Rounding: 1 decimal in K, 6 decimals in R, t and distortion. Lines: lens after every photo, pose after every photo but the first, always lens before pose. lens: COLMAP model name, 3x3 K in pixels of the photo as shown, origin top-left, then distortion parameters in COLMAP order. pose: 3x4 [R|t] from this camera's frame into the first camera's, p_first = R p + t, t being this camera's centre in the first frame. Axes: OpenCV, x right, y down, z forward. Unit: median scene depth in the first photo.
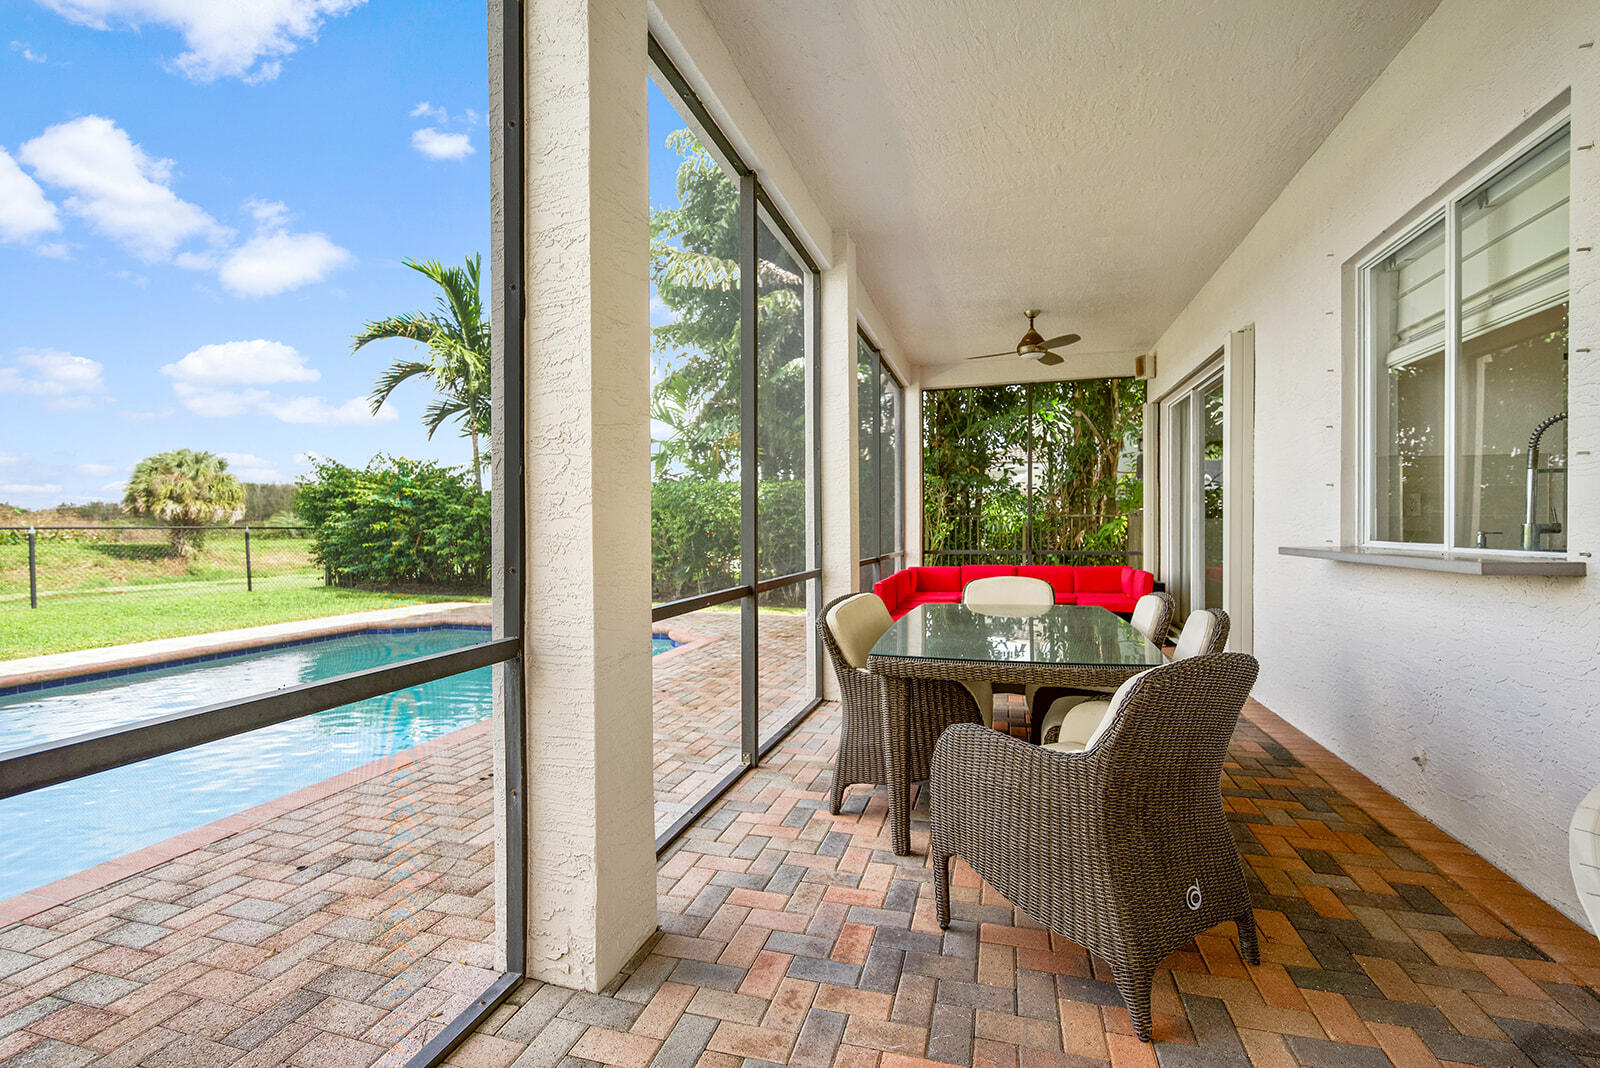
lens RADIAL K [[714.0, 0, 796.0], [0, 714.0, 531.5], [0, 0, 1]] dist [0.001285, 0.000084]
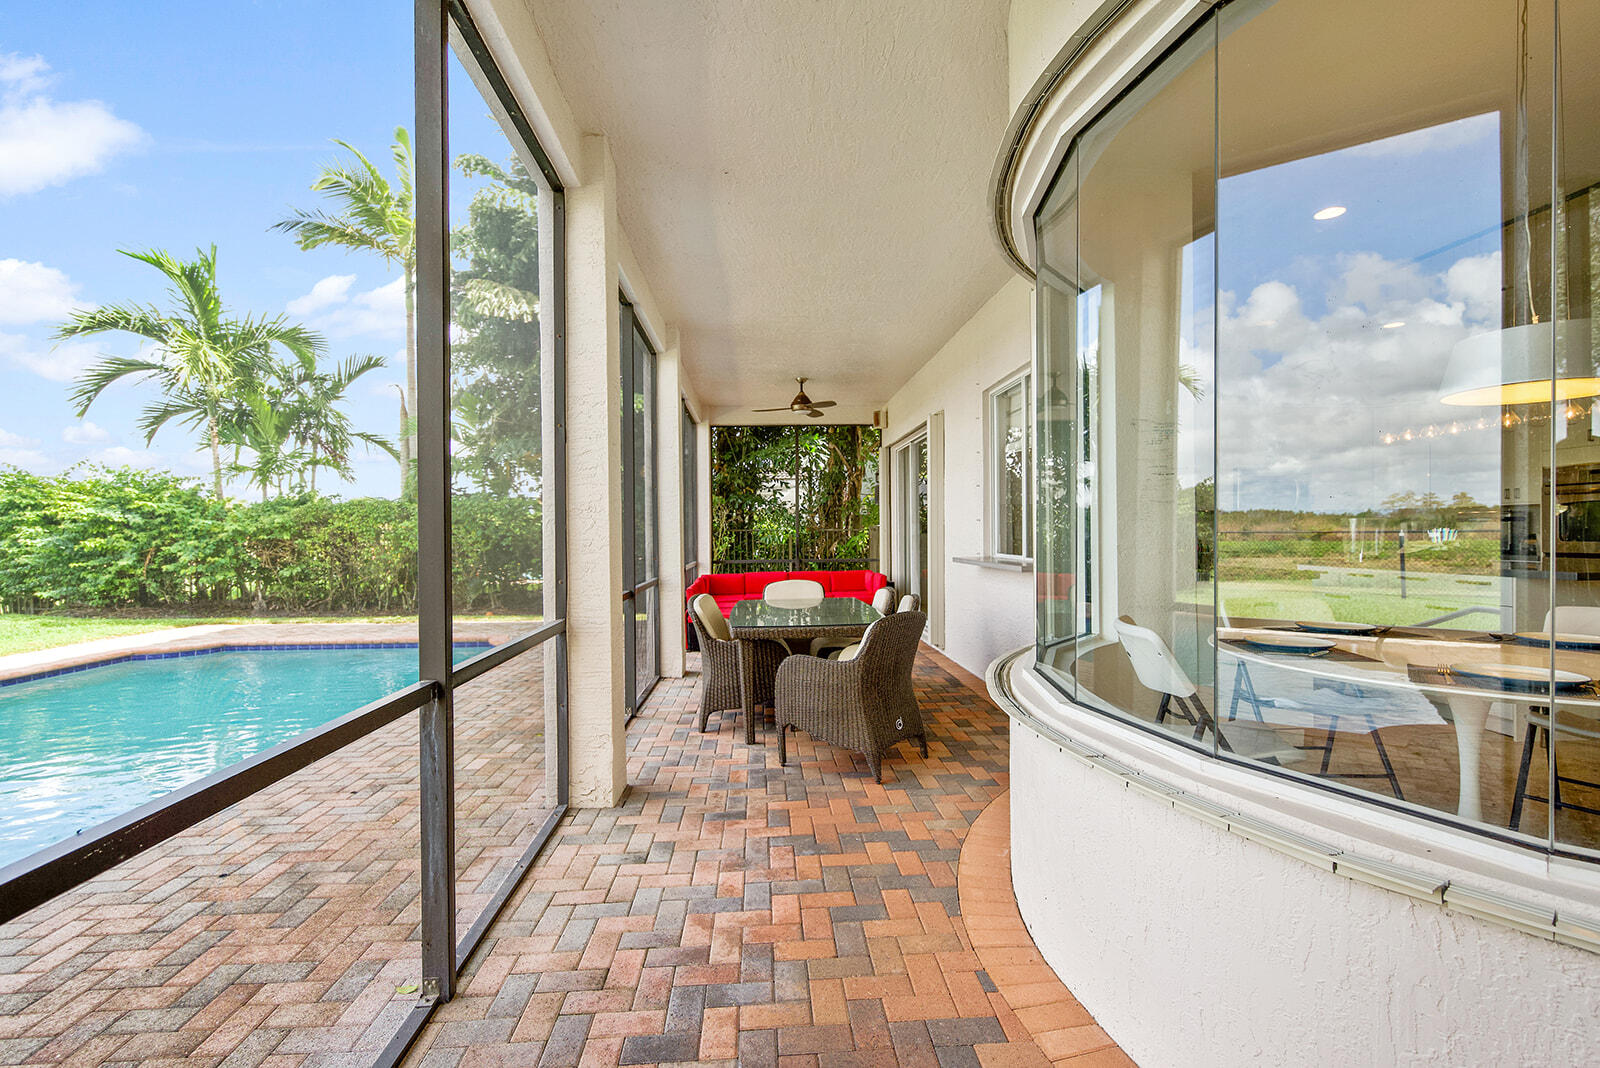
lens RADIAL K [[734.6, 0, 800.0], [0, 734.6, 534.0], [0, 0, 1]] dist [0.001618, 0.000573]
pose [[0.942099, -0.005472, 0.335290, -0.080483], [0.007509, 0.999960, -0.004777, -0.009646], [-0.335251, 0.007018, 0.942103, -0.171273]]
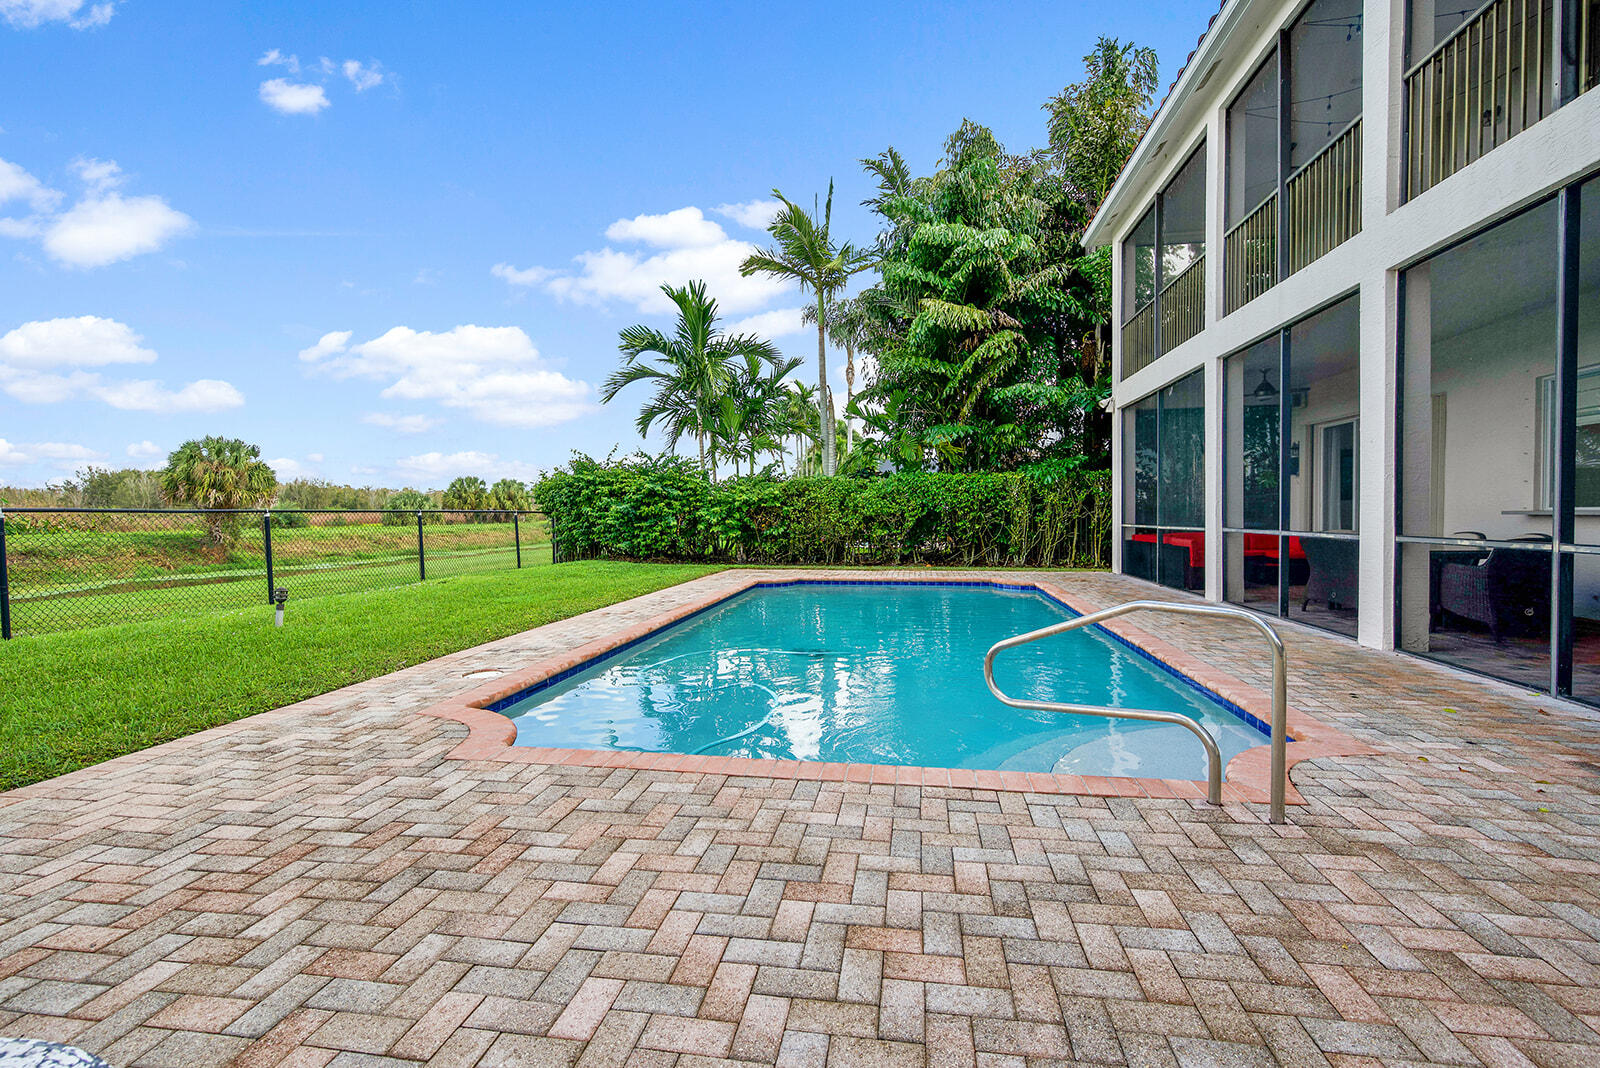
lens RADIAL K [[734.6, 0, 800.0], [0, 734.6, 534.0], [0, 0, 1]] dist [0.001618, 0.000573]
pose [[0.991224, -0.009658, 0.131837, -0.581777], [0.006852, 0.999741, 0.021721, 0.009825], [-0.132013, -0.020627, 0.991033, -0.306088]]
